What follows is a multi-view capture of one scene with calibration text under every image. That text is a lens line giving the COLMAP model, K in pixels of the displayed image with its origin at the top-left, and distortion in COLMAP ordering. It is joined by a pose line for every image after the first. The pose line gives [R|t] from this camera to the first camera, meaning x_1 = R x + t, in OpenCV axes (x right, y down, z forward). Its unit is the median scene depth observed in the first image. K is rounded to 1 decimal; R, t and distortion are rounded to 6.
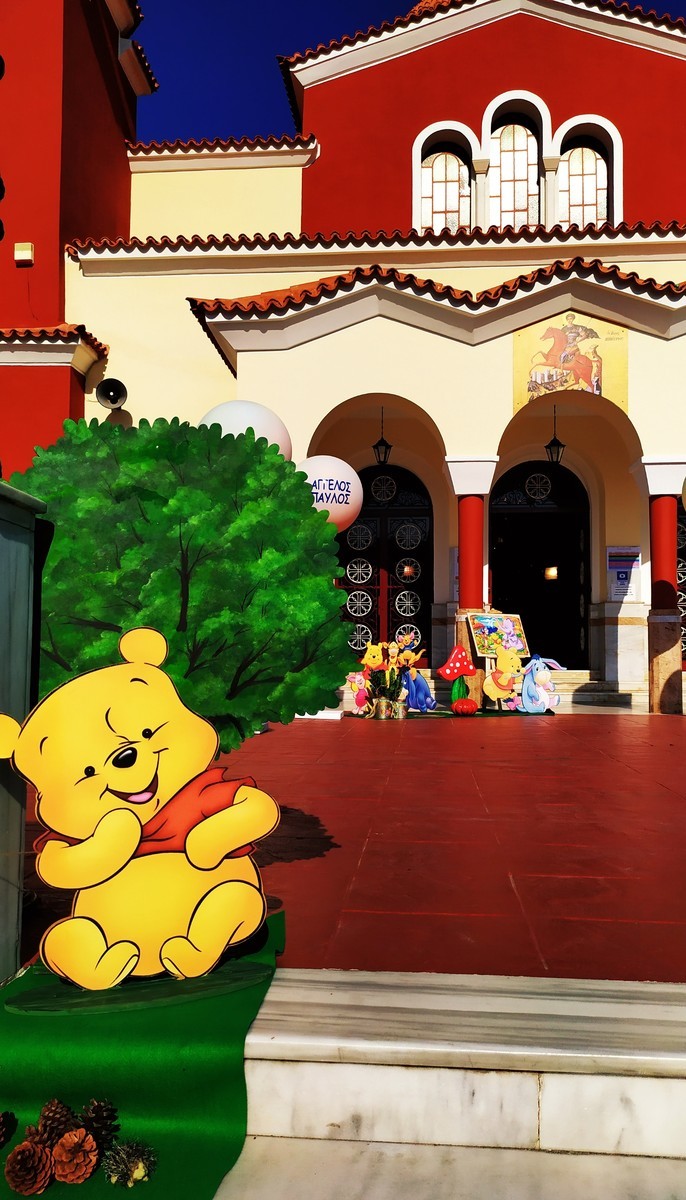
lens RADIAL K [[954.5, 0, 357.3], [0, 954.5, 623.3], [0, 0, 1]] dist [0.060746, -0.088474]
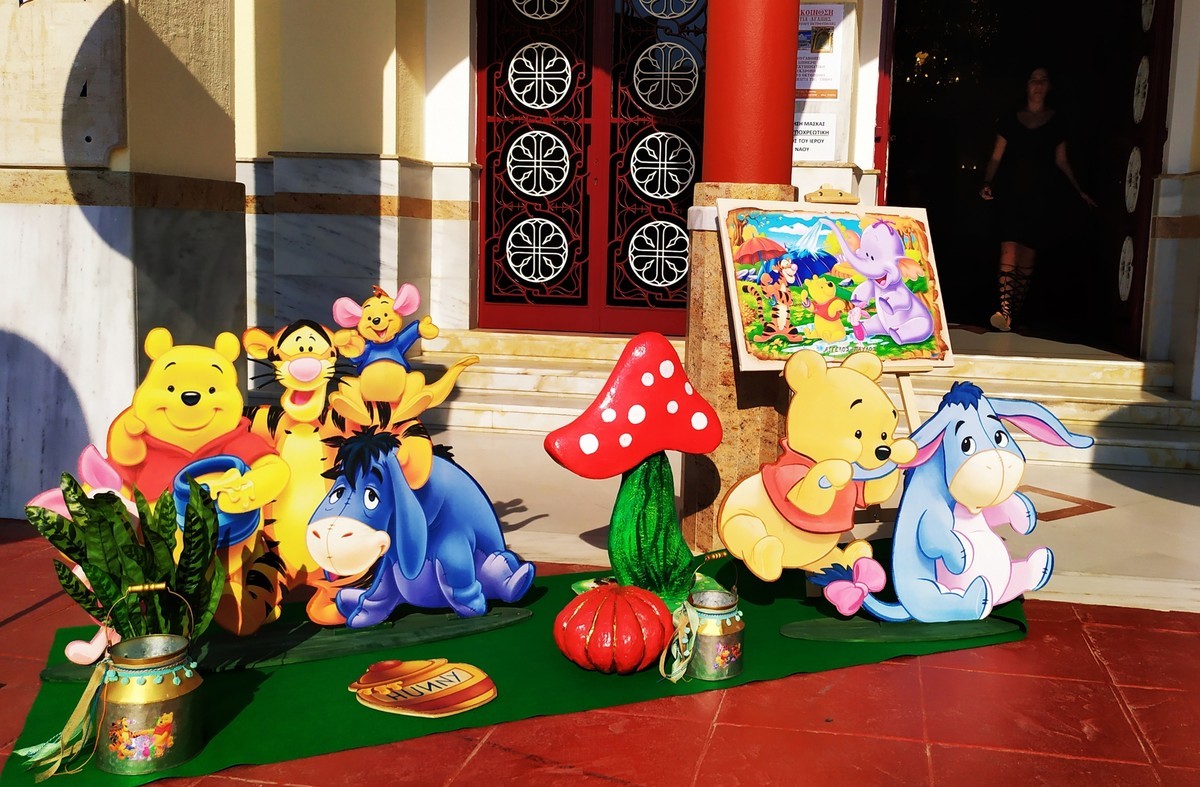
lens RADIAL K [[1322.4, 0, 607.2], [0, 1322.4, 403.0], [0, 0, 1]] dist [0.026443, 0.000000]
pose [[0.993092, 0.039570, -0.110461, 0.017276], [-0.022078, 0.987621, 0.155301, -0.001561], [0.115239, -0.151789, 0.981672, 0.085048]]
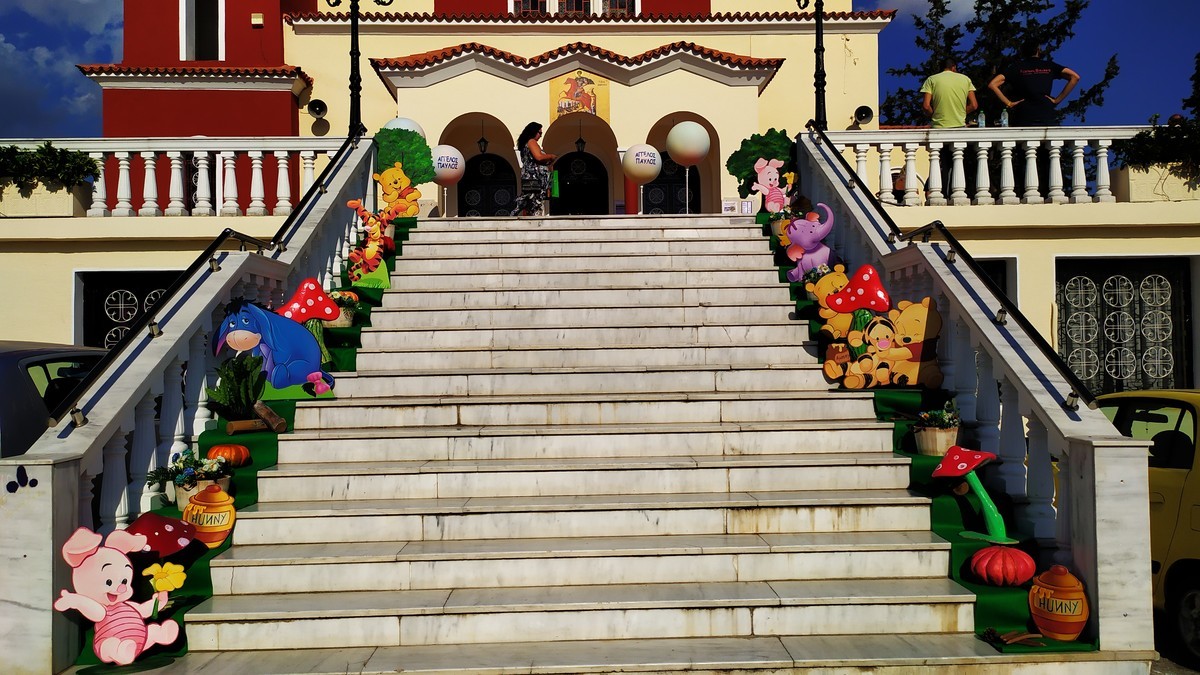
lens RADIAL K [[899.3, 0, 602.5], [0, 899.3, 340.3], [0, 0, 1]] dist [0.062543, -0.078355]
pose [[0.993910, -0.017633, 0.108779, 0.067140], [0.015046, 0.999585, 0.024557, 0.160447], [-0.109167, -0.022771, 0.993763, -0.770599]]
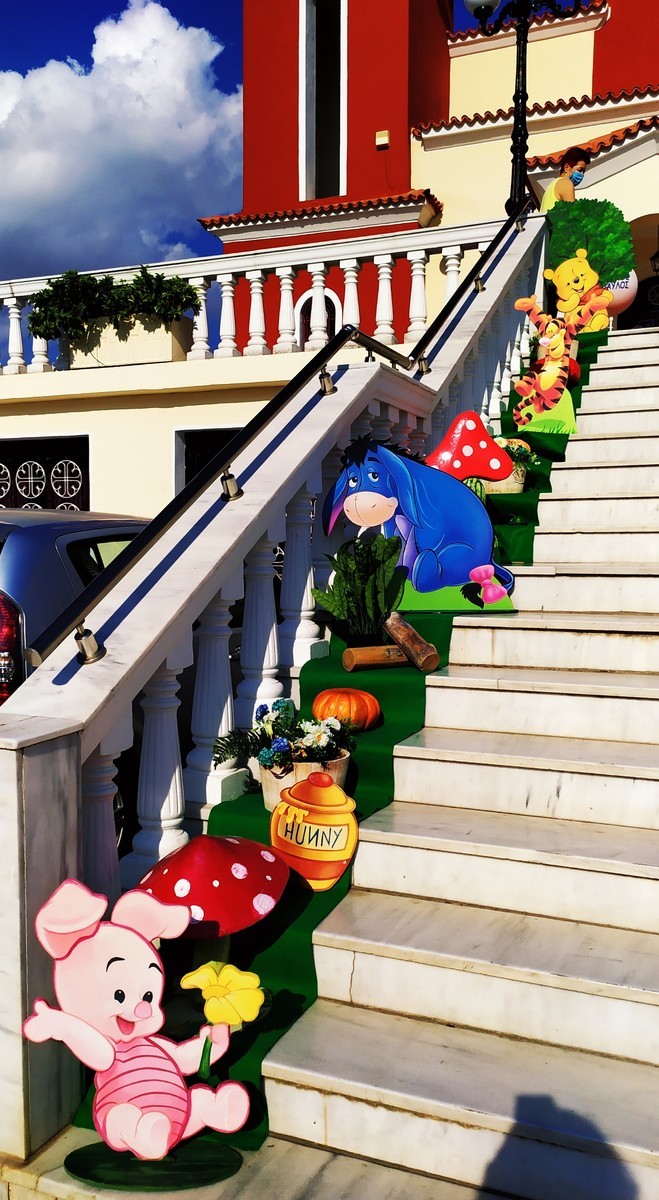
lens RADIAL K [[971.6, 0, 318.4], [0, 971.6, 623.4], [0, 0, 1]] dist [0.041983, -0.049402]
pose [[0.952410, 0.020638, -0.304121, 0.002103], [0.016608, 0.992710, 0.119380, 0.169121], [0.304368, -0.118750, 0.945124, -0.548973]]
